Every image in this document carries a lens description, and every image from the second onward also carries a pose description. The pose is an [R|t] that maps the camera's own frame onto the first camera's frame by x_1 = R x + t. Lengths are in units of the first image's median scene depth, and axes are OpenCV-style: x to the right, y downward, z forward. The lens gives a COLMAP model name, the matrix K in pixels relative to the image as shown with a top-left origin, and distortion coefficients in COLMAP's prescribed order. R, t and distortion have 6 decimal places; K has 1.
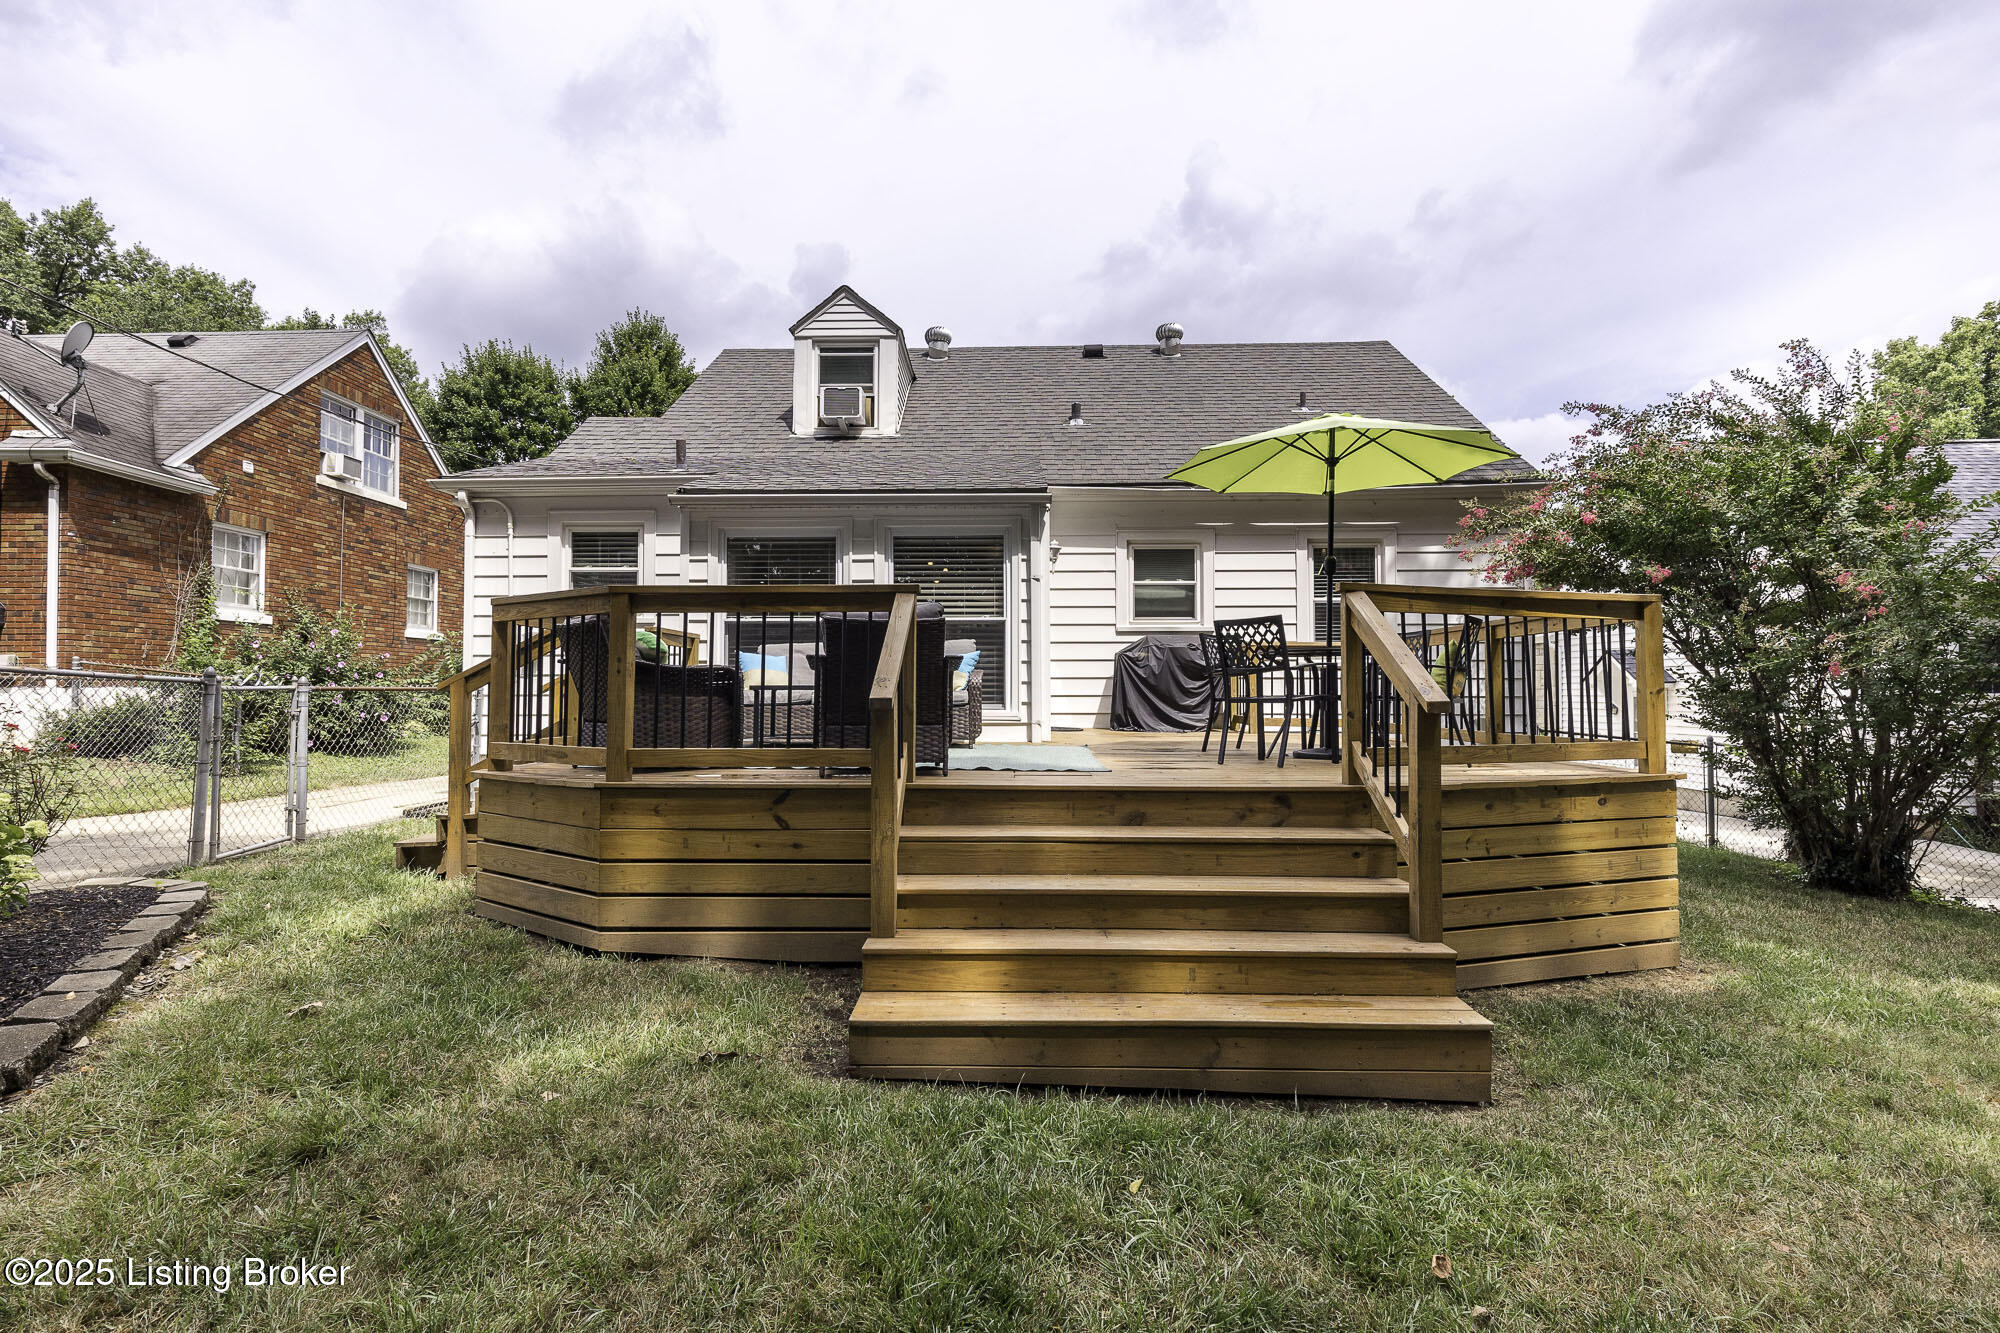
lens RADIAL K [[915.1, 0, 1005.0], [0, 915.1, 668.4], [0, 0, 1]] dist [0.002158, -0.000163]
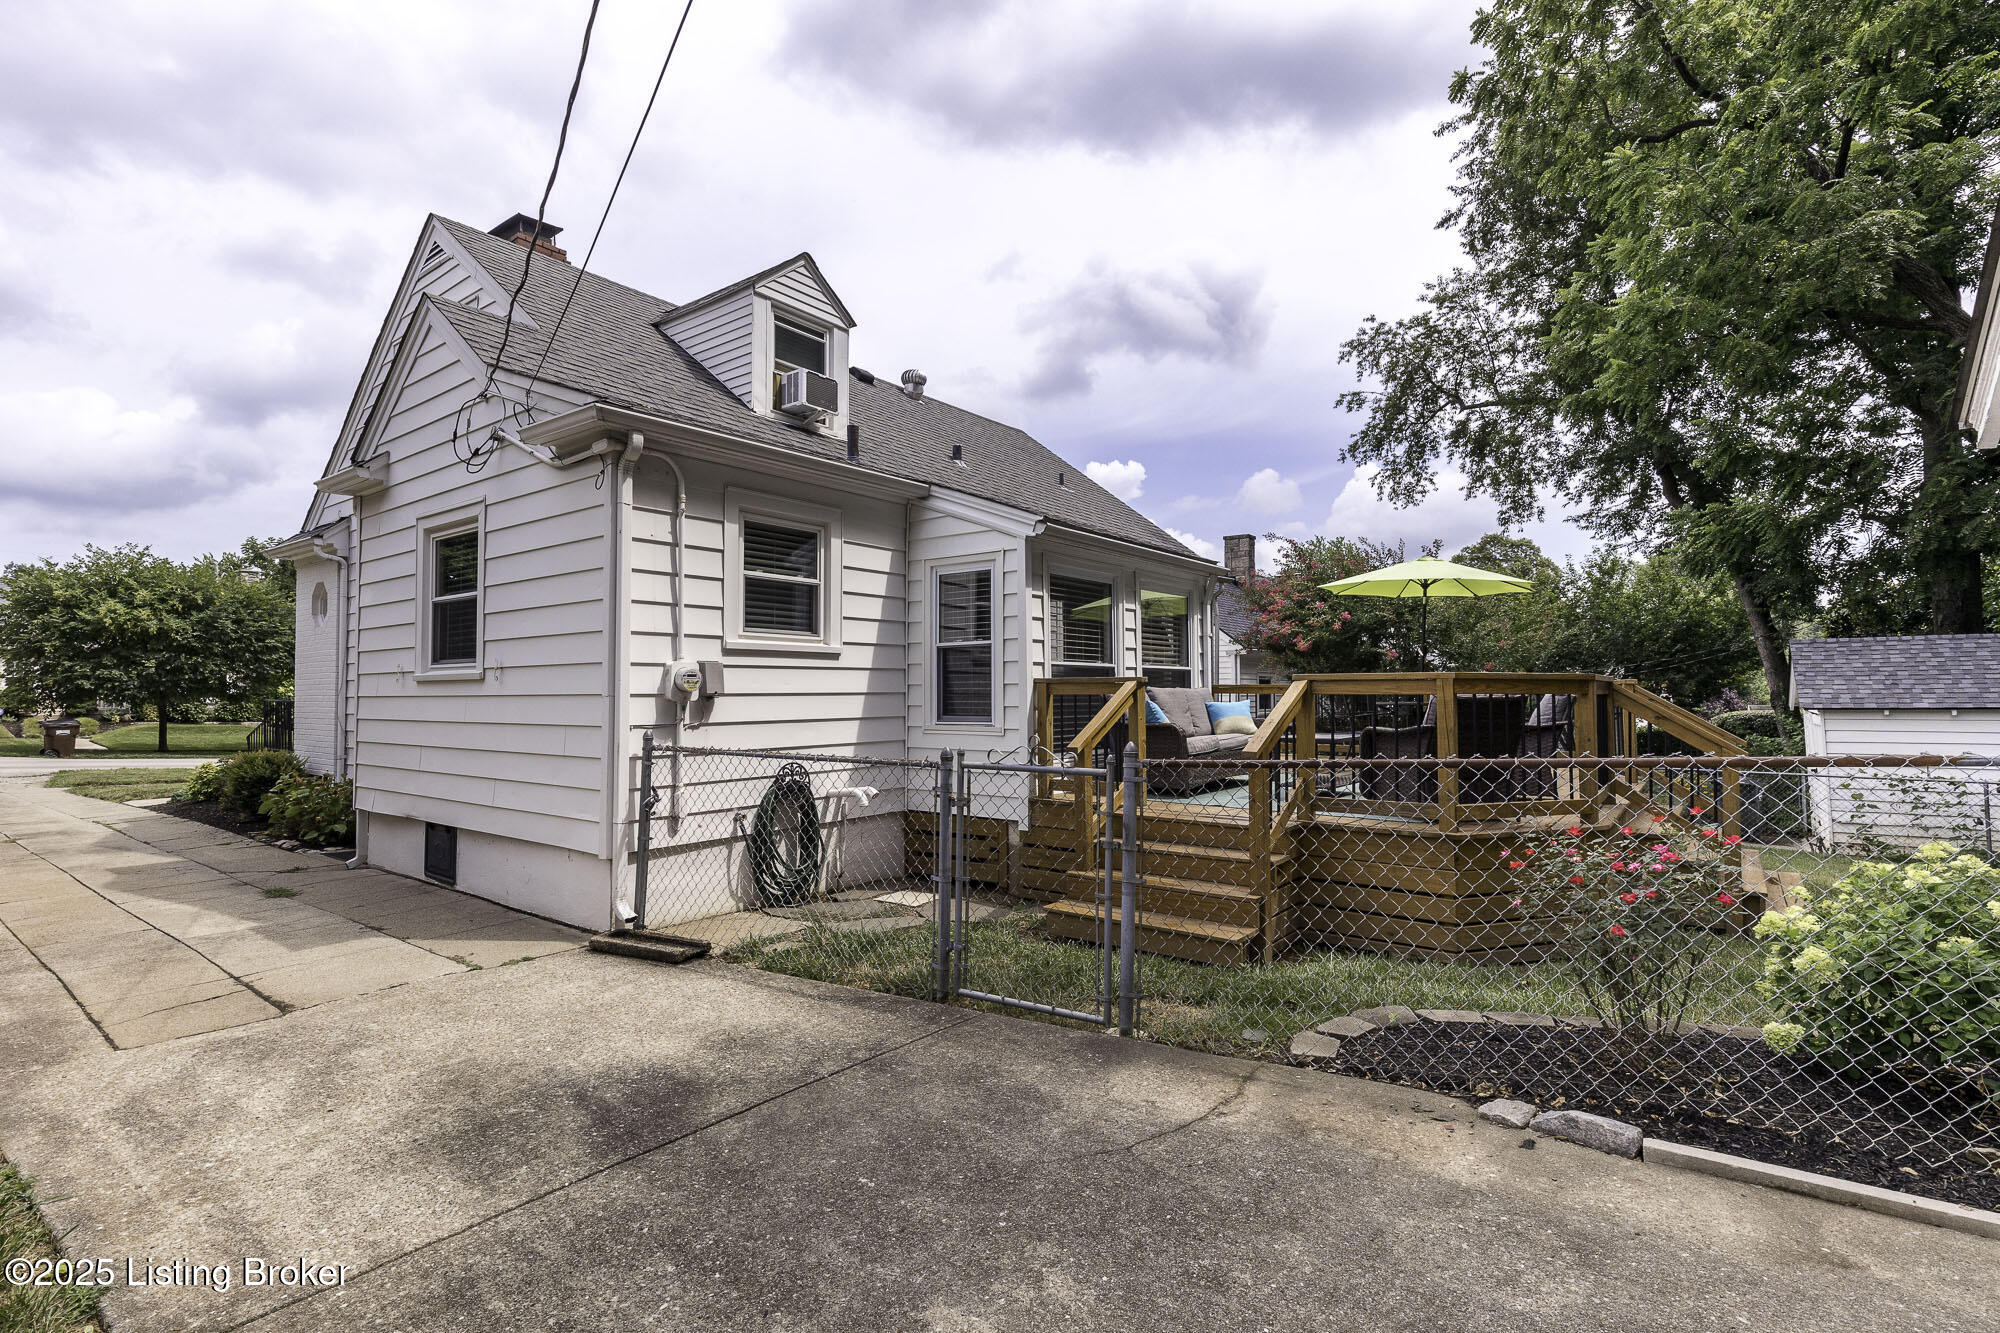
lens RADIAL K [[915.1, 0, 1000.1], [0, 915.1, 668.3], [0, 0, 1]] dist [0.002158, -0.000163]
pose [[0.604451, 0.020809, 0.796370, -0.721396], [-0.018250, 0.999758, -0.012271, -0.024282], [-0.796433, -0.007117, 0.604685, 0.332961]]
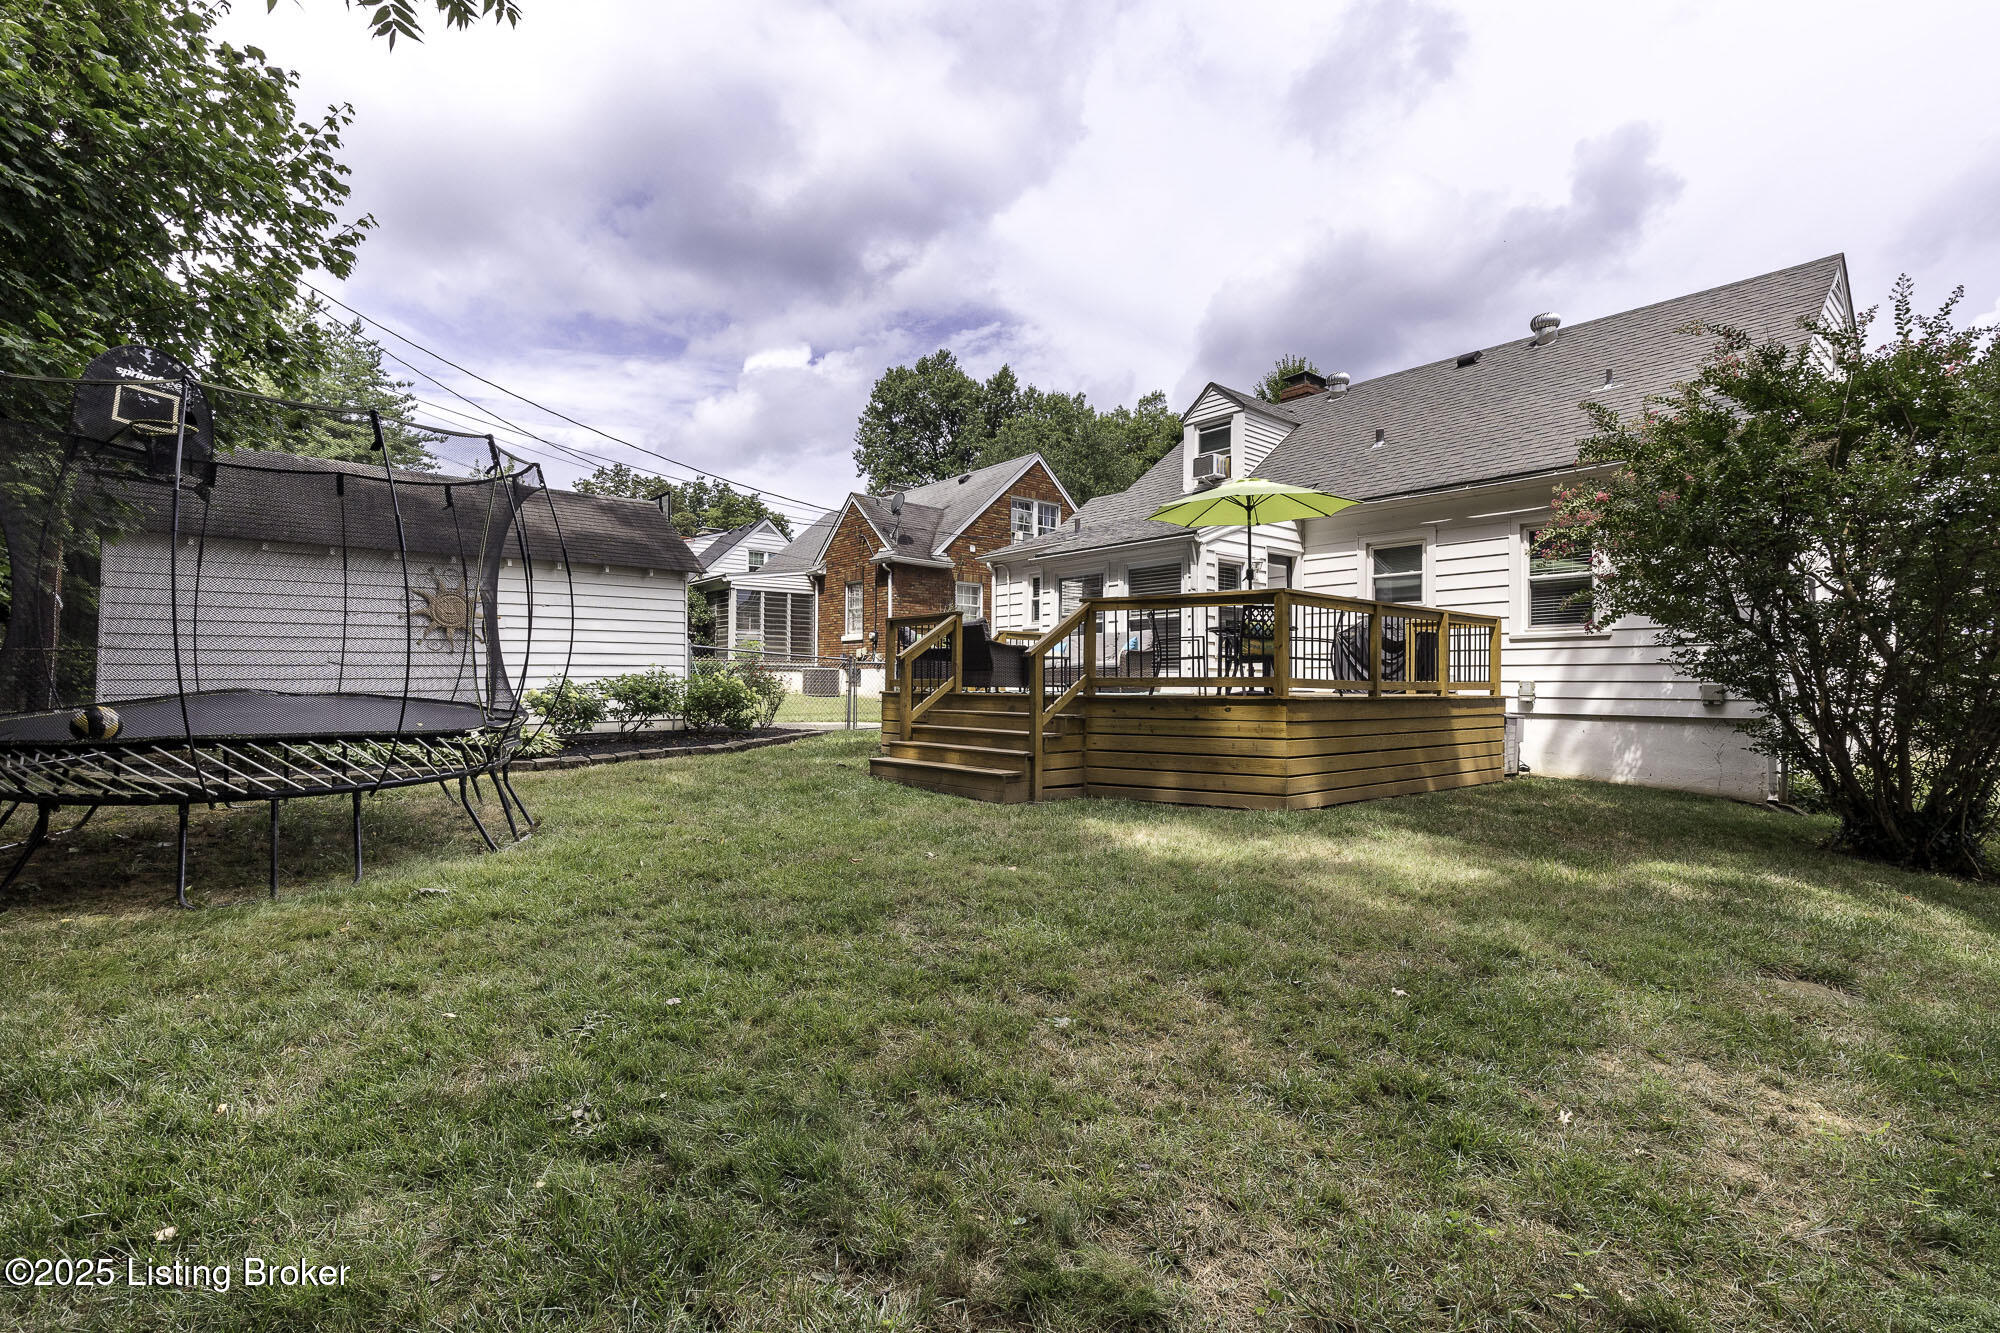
lens RADIAL K [[915.1, 0, 994.9], [0, 915.1, 668.5], [0, 0, 1]] dist [0.002158, -0.000163]
pose [[0.661239, -0.010530, -0.750101, 0.653379], [0.013547, 0.999906, -0.002095, 0.024829], [0.750053, -0.008776, 0.661320, -0.193525]]
